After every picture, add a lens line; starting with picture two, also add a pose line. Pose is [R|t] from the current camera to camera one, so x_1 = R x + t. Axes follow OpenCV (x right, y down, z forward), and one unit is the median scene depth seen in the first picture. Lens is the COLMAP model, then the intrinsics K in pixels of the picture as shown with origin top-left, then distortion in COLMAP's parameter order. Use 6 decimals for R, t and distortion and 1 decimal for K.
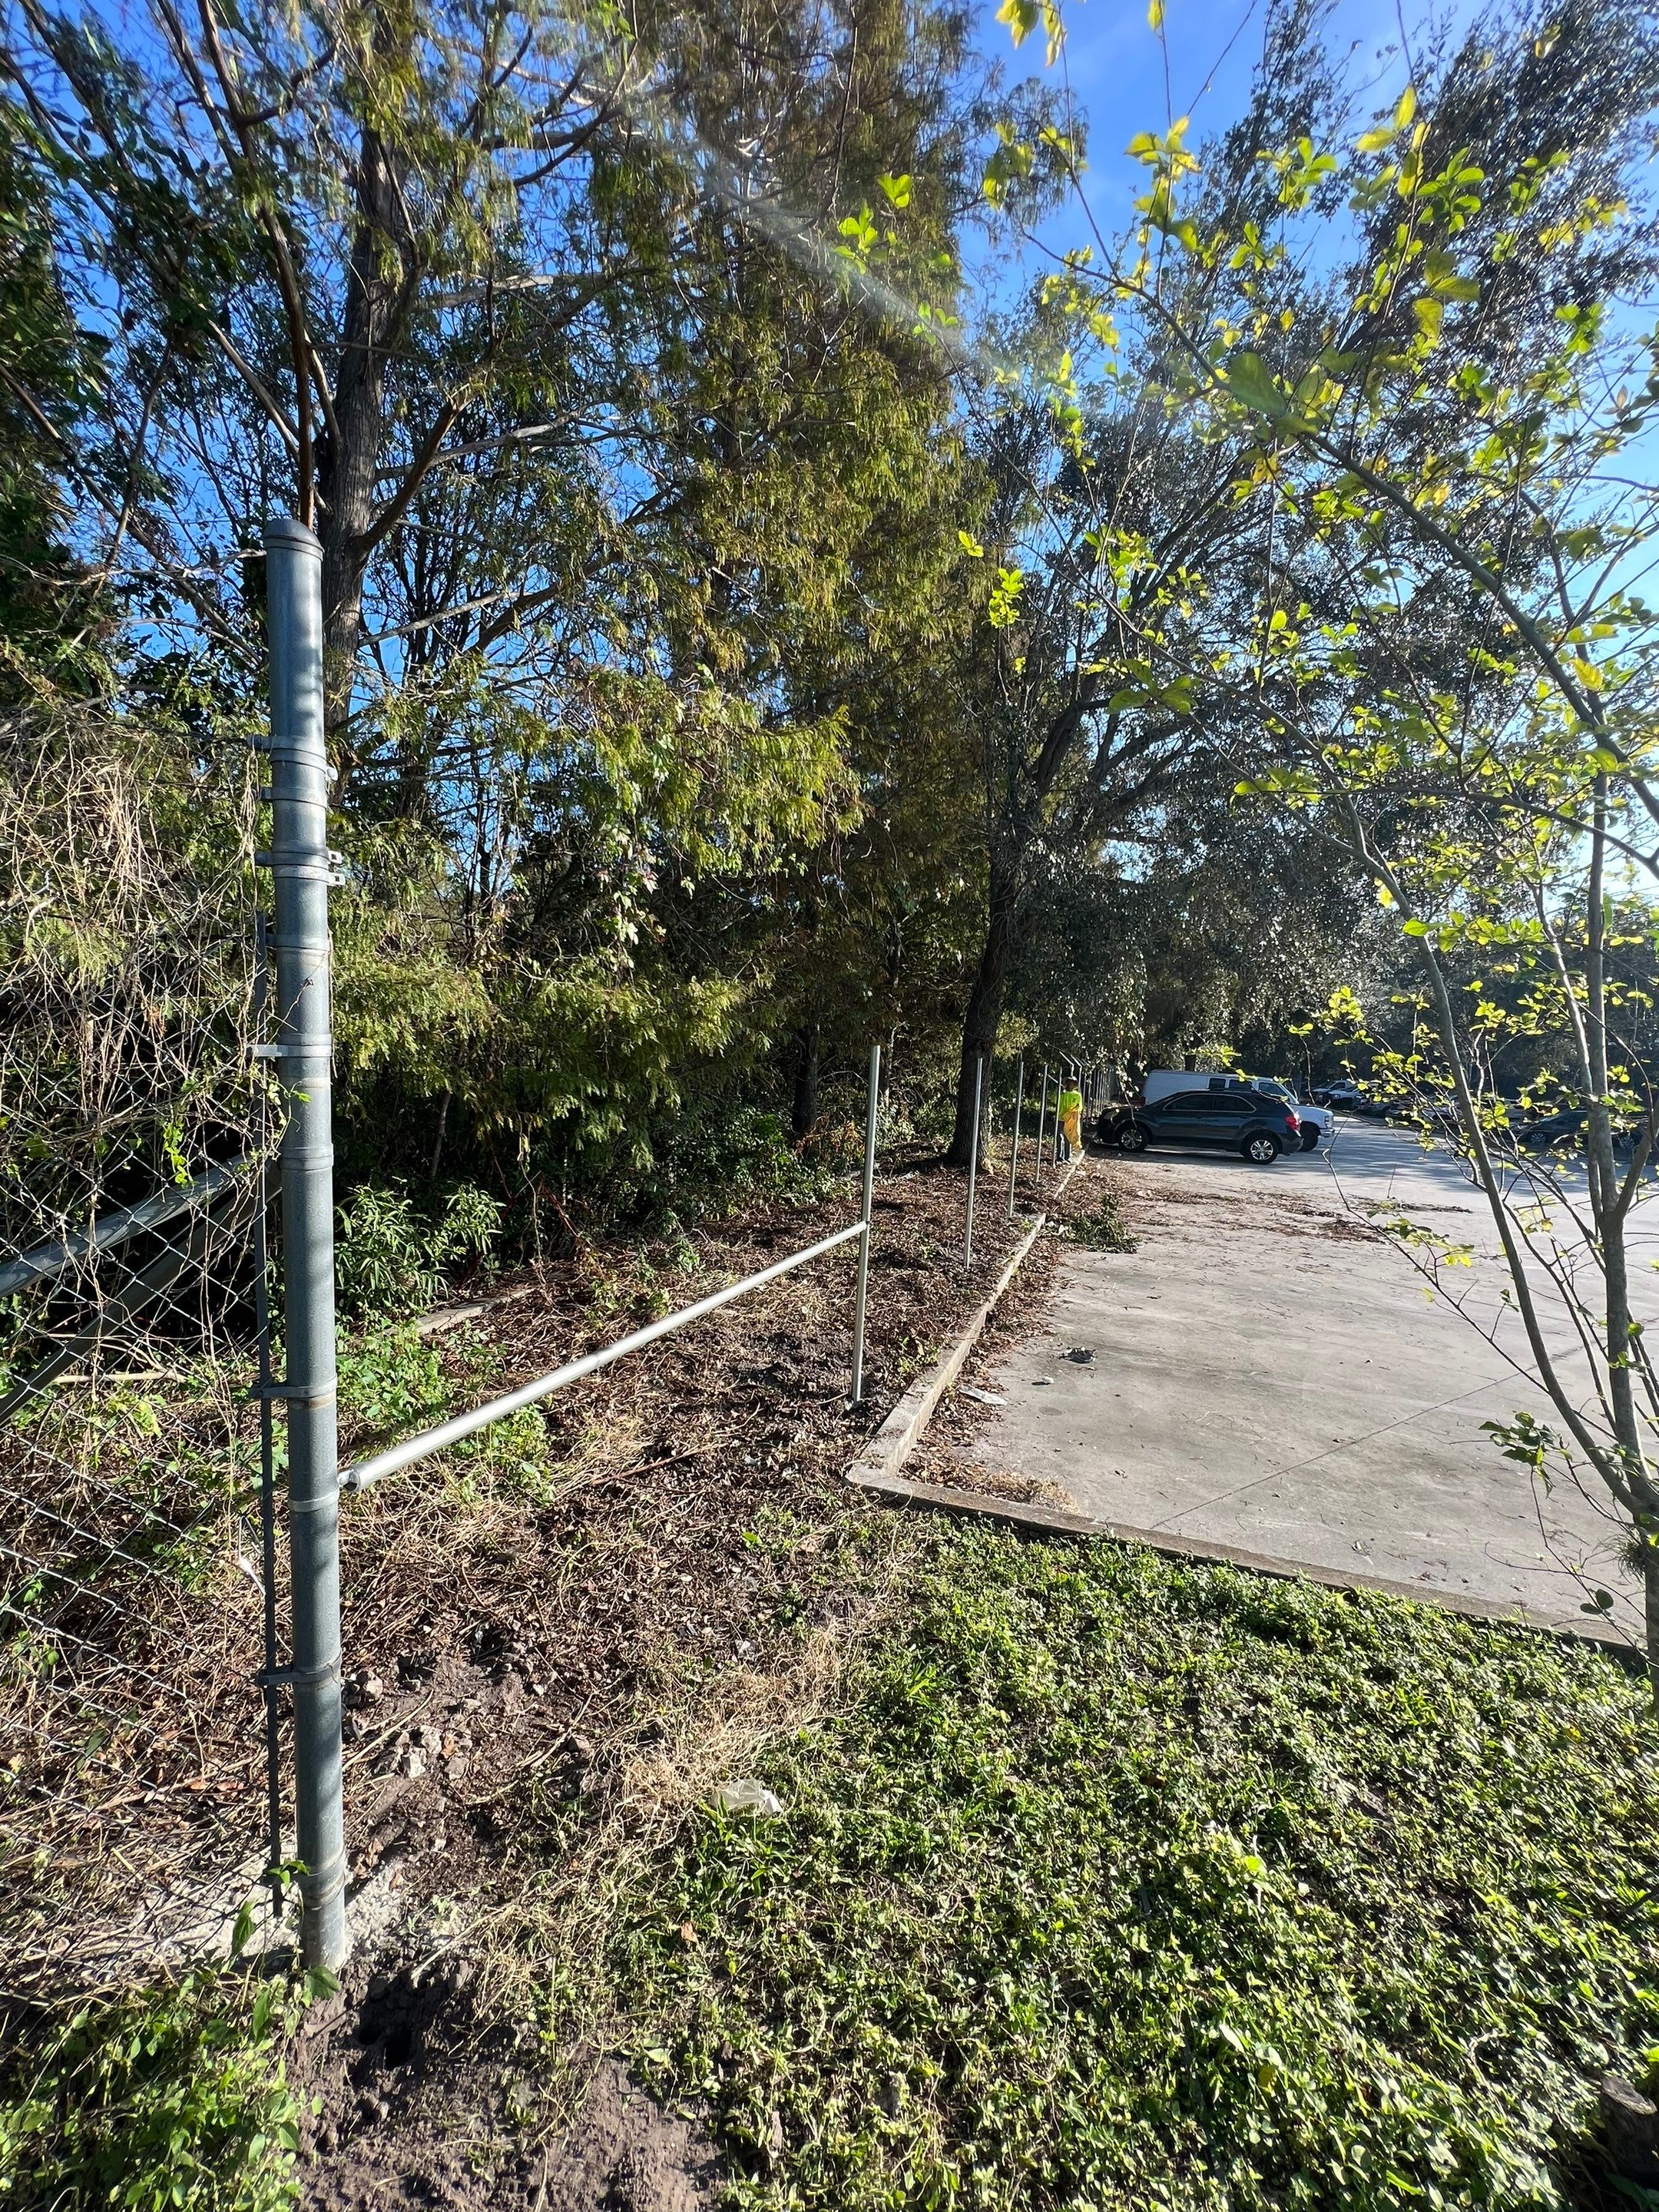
lens RADIAL K [[850.2, 0, 843.6], [0, 850.2, 1122.5], [0, 0, 1]] dist [0.000581, -0.003203]
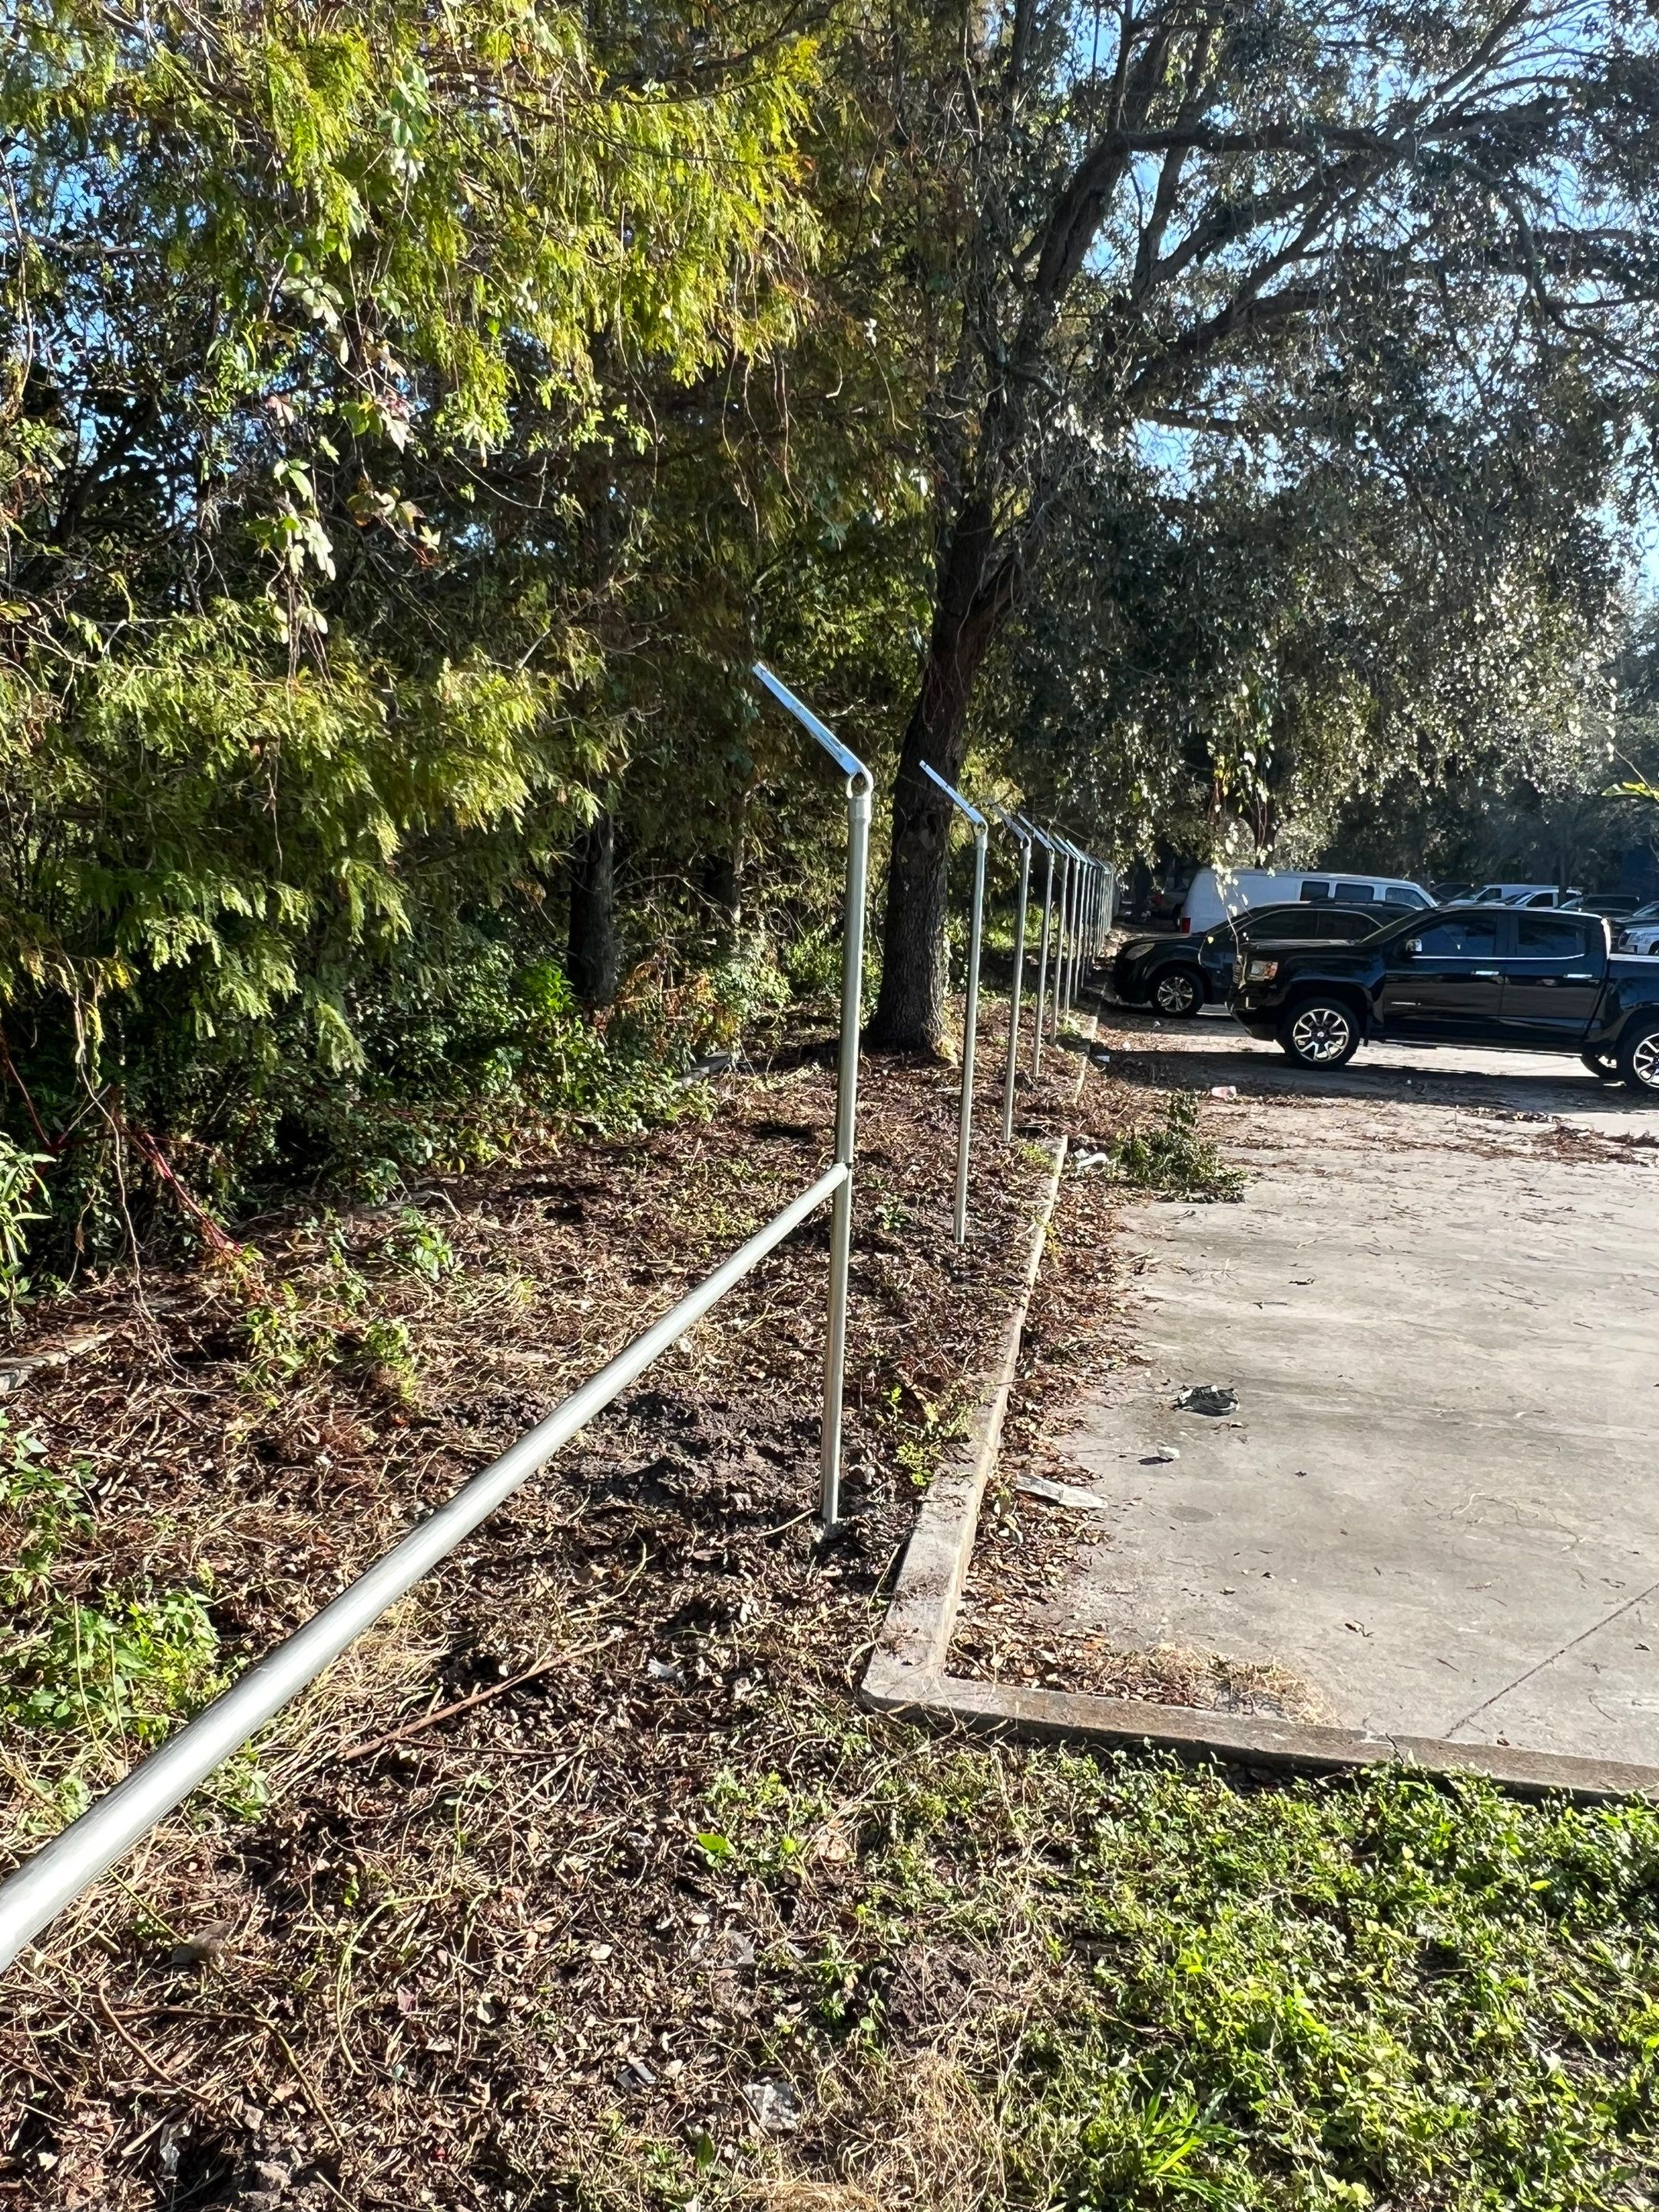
lens RADIAL K [[1564.7, 0, 829.5], [0, 1564.7, 1106.0], [0, 0, 1]] dist [0.000292, -0.002737]
pose [[0.990401, -0.034098, 0.133949, -0.106383], [0.022944, 0.996206, 0.083953, 0.006959], [-0.136304, -0.080073, 0.987426, 0.120739]]
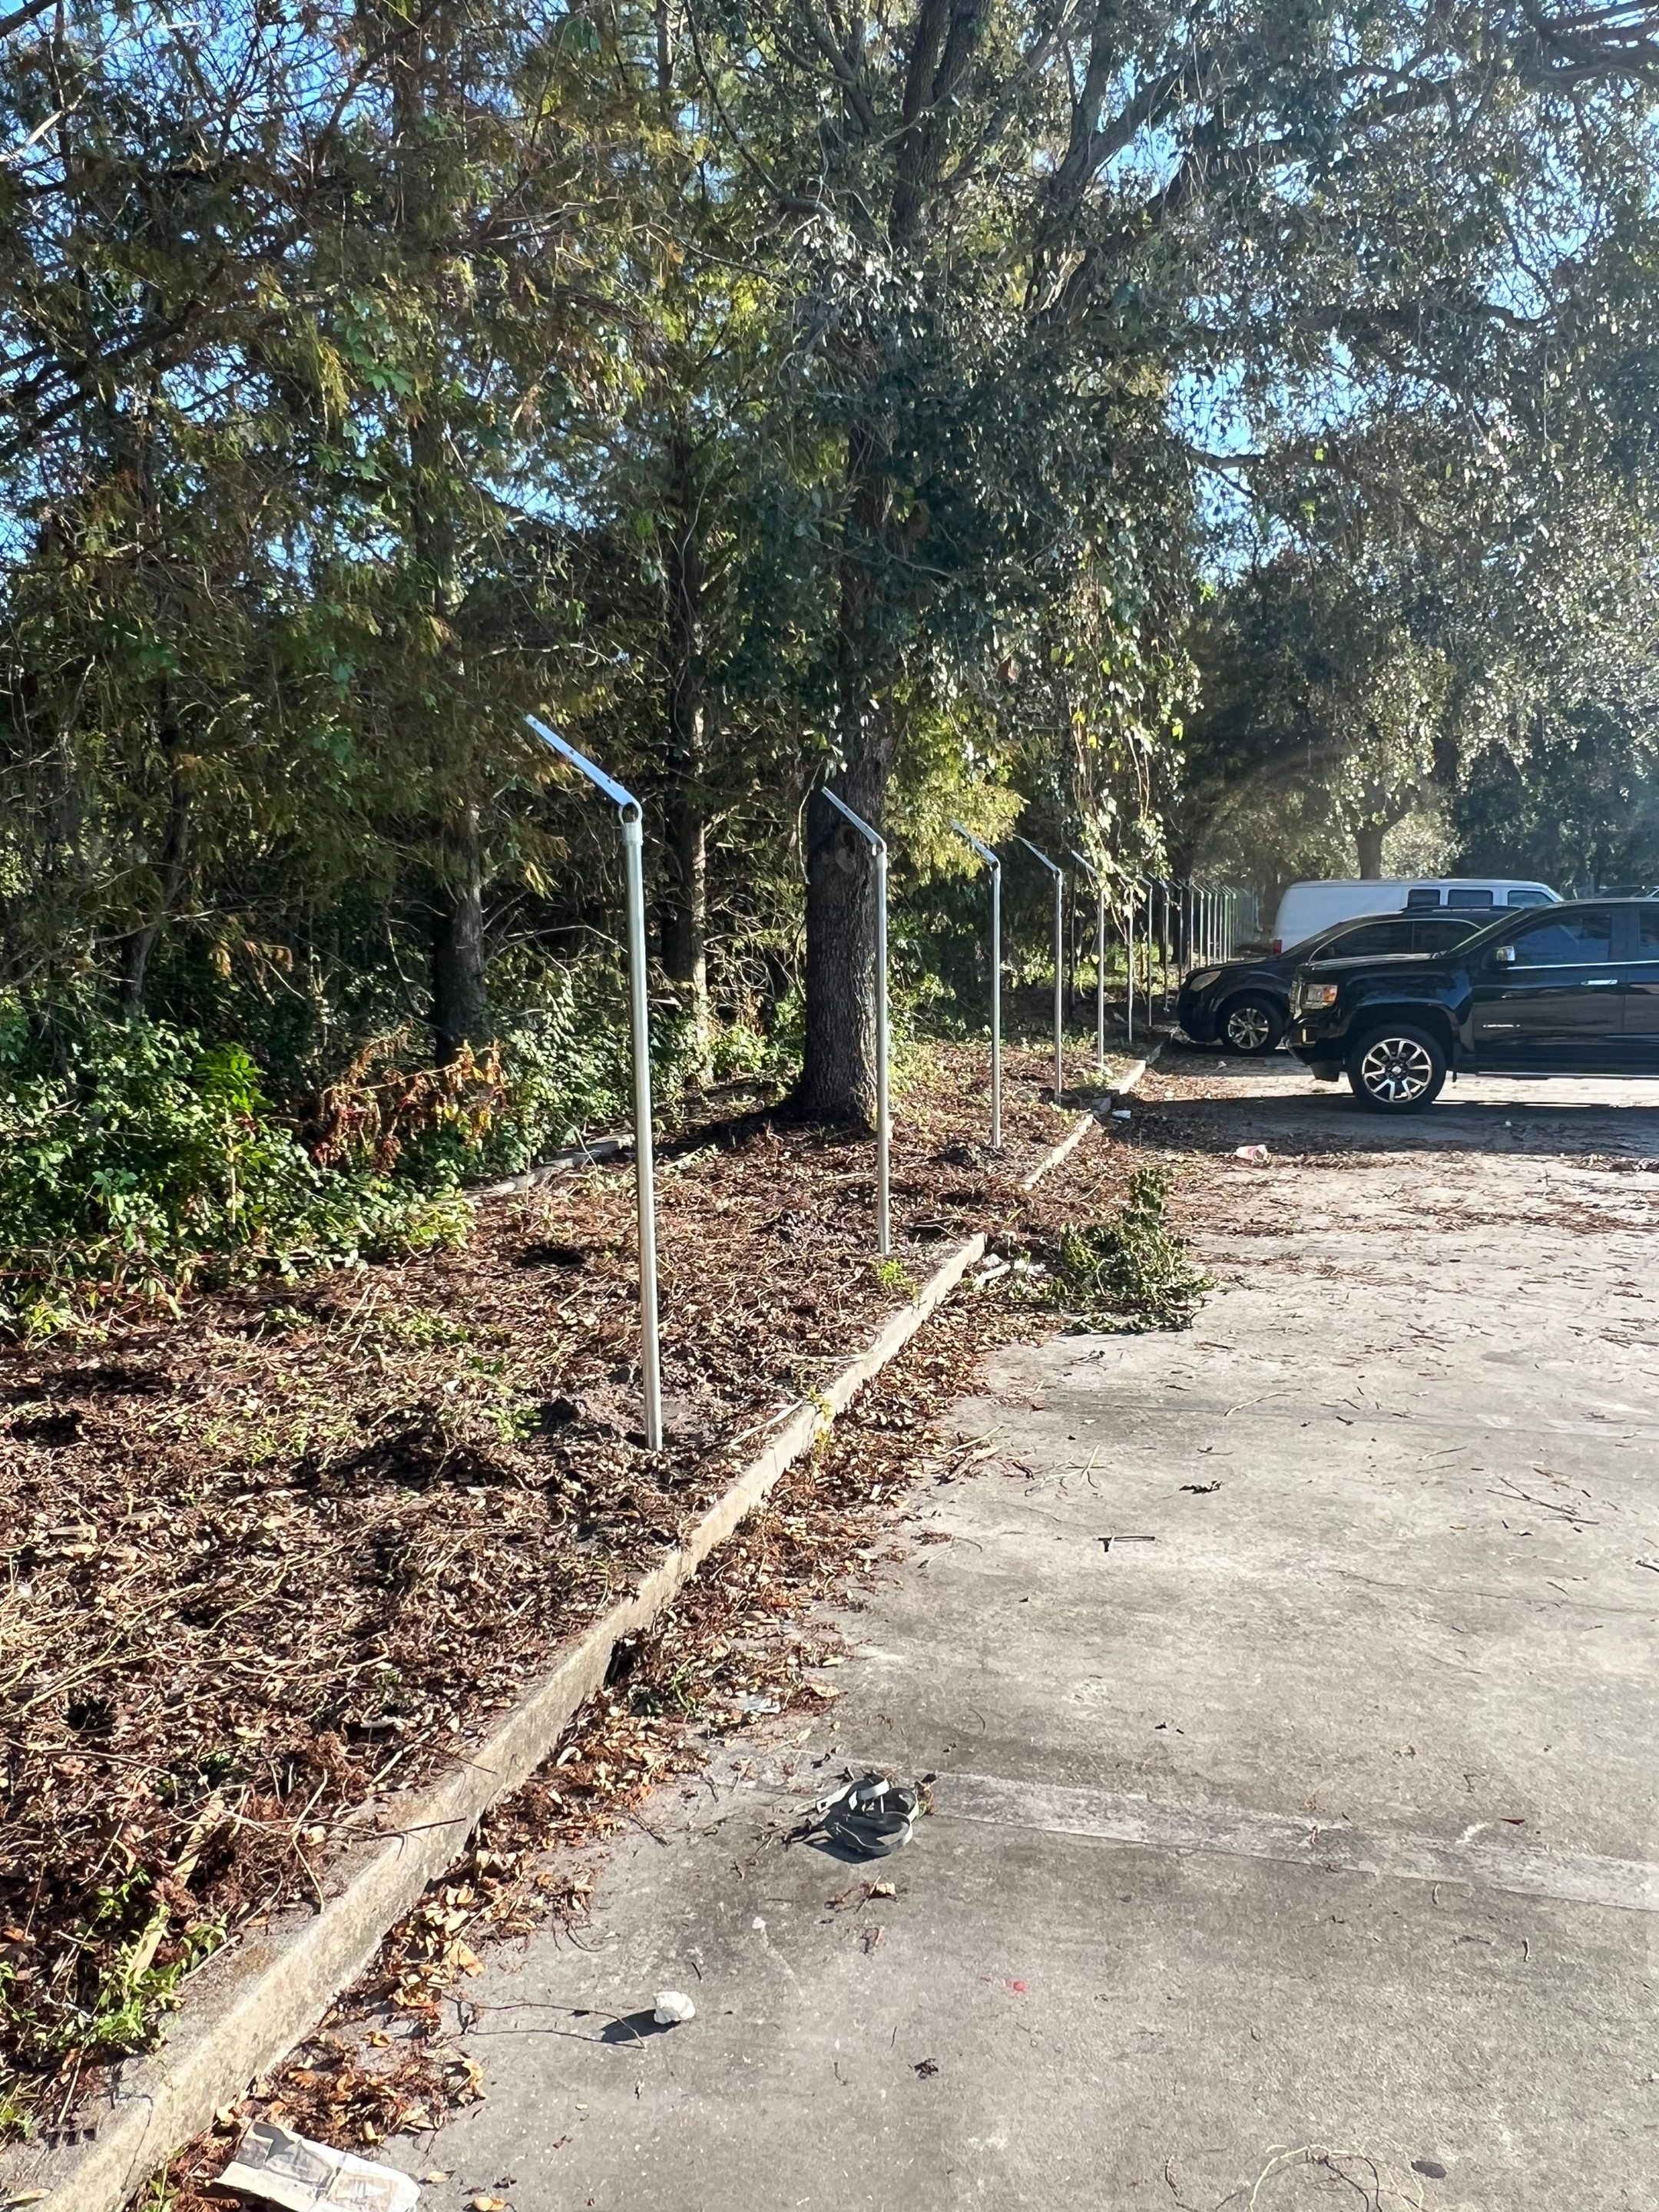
lens RADIAL K [[1564.7, 0, 829.5], [0, 1564.7, 1106.0], [0, 0, 1]] dist [0.000292, -0.002737]
pose [[0.996058, -0.082604, 0.032327, 0.362504], [0.081083, 0.995654, 0.045811, 0.018648], [-0.035971, -0.043010, 0.998427, 0.663317]]
